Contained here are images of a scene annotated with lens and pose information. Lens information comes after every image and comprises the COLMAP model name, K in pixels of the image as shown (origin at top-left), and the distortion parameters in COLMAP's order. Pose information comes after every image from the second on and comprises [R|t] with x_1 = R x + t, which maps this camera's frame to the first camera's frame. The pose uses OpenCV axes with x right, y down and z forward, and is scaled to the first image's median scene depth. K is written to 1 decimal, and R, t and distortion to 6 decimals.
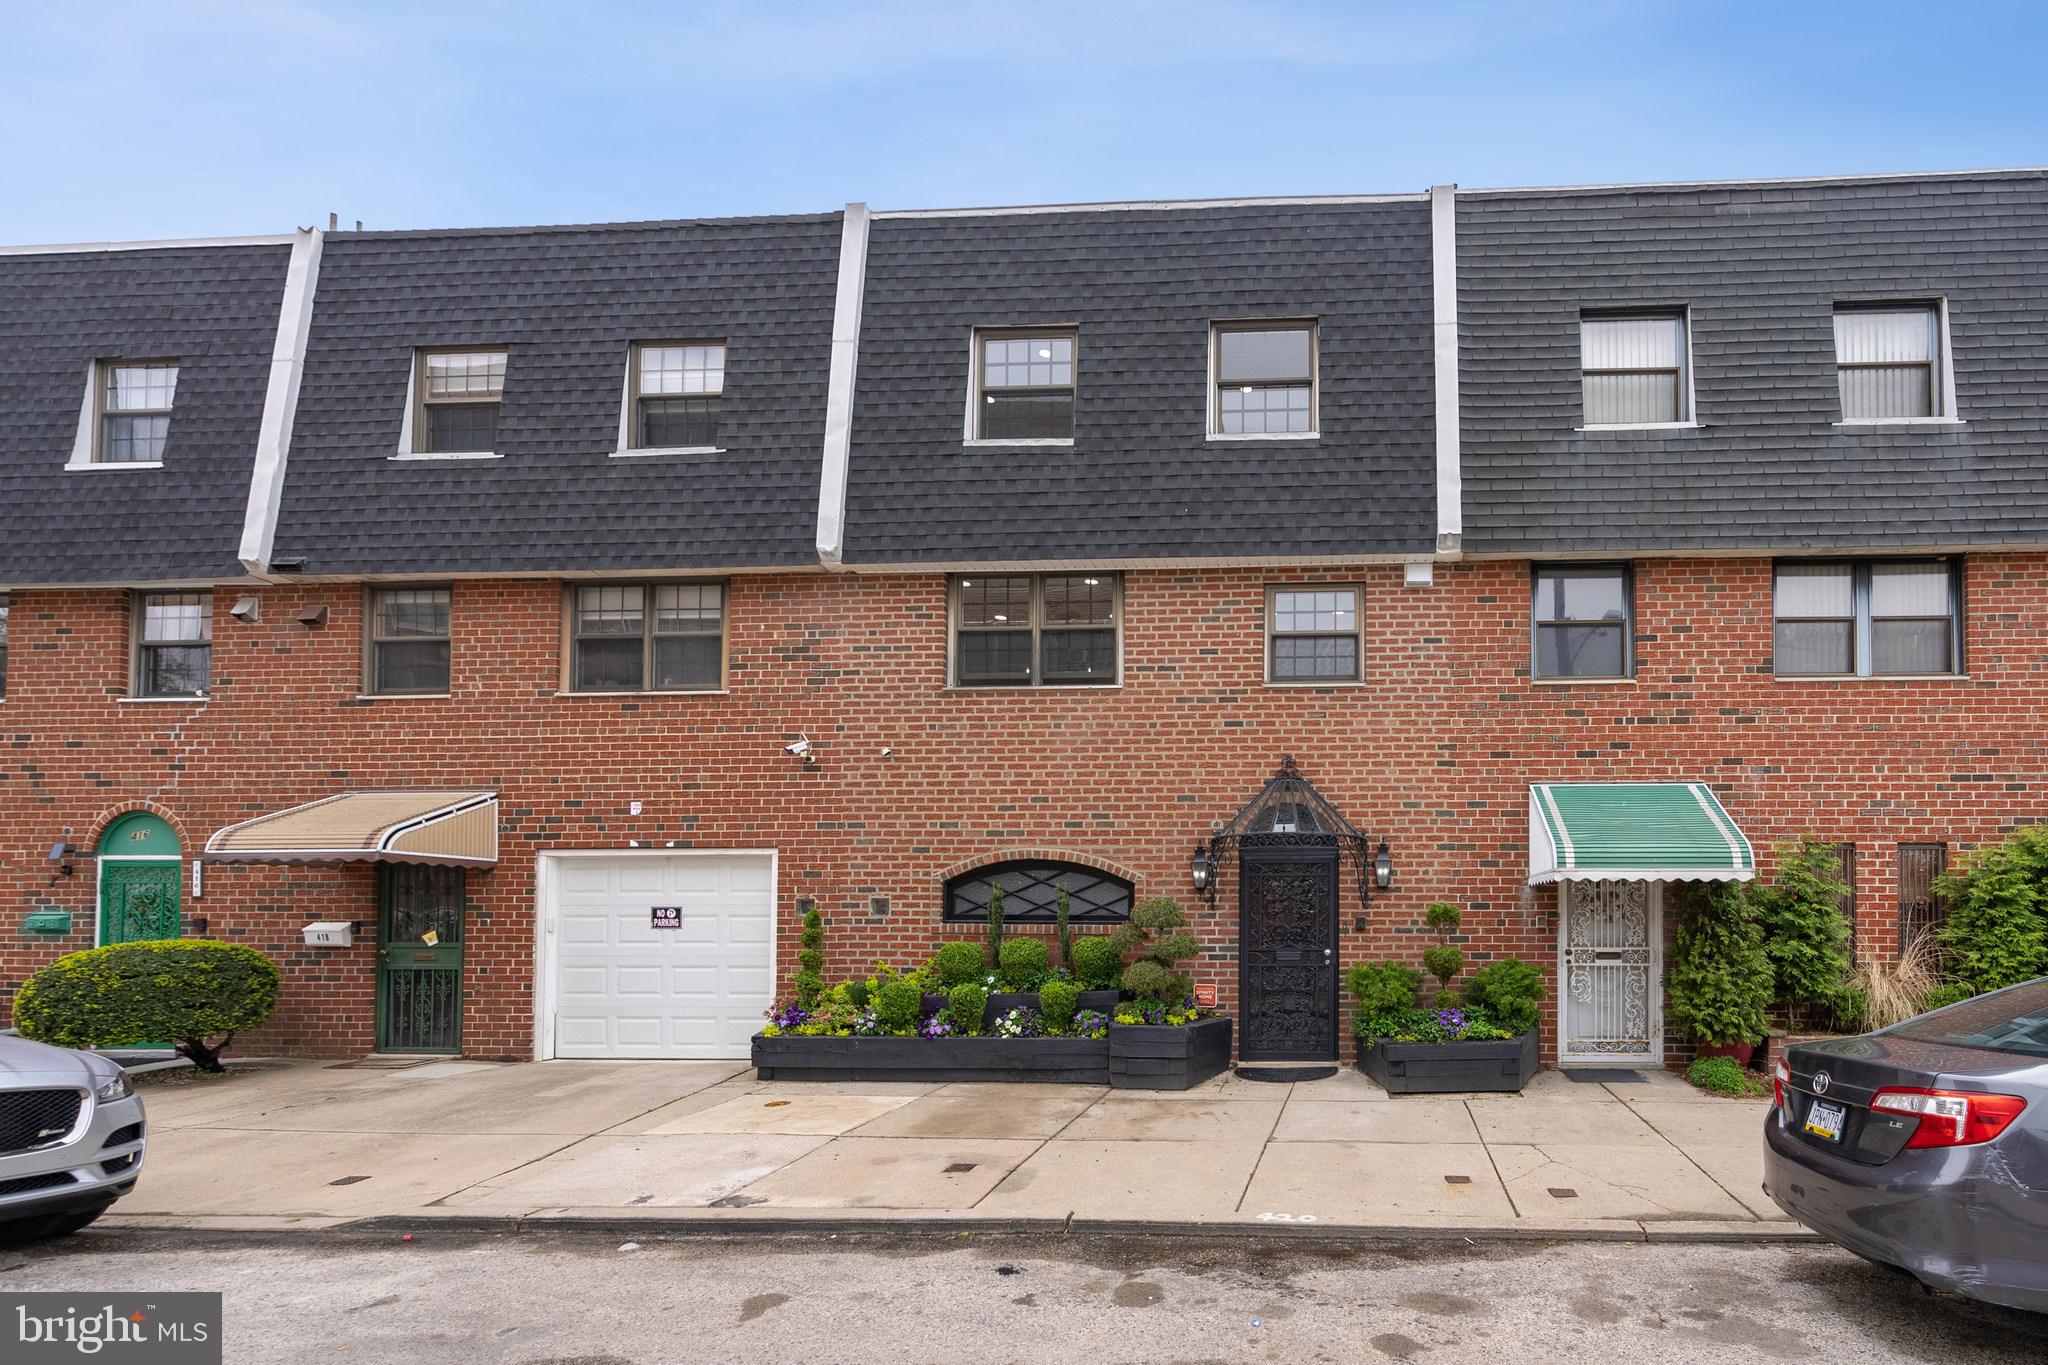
lens RADIAL K [[833.7, 0, 948.2], [0, 833.7, 760.7], [0, 0, 1]] dist [-0.002788, 0.000017]
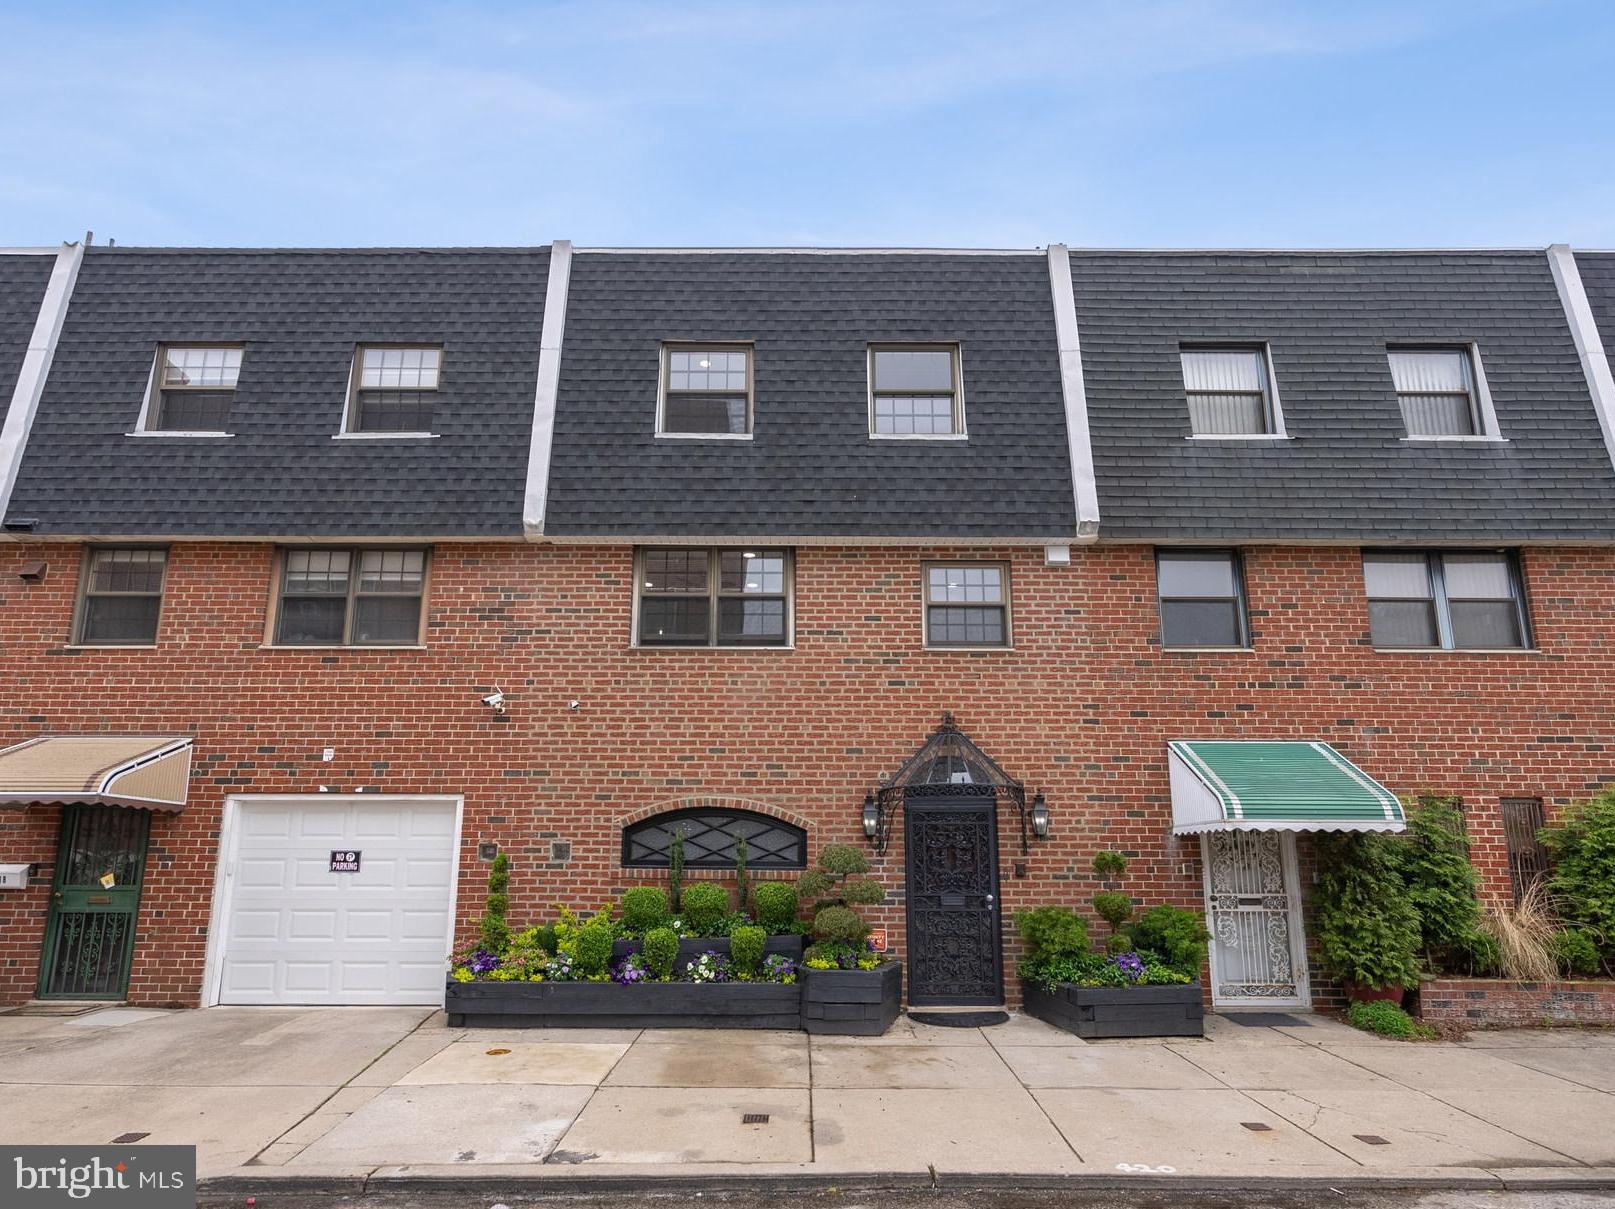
lens RADIAL K [[755.0, 0, 809.7], [0, 755.0, 604.0], [0, 0, 1]] dist [-0.002537, -0.000033]
pose [[0.999044, 0.017952, 0.039858, 0.186587], [-0.012008, 0.989413, -0.144632, -0.001620], [-0.042032, 0.144015, 0.988682, -0.007774]]
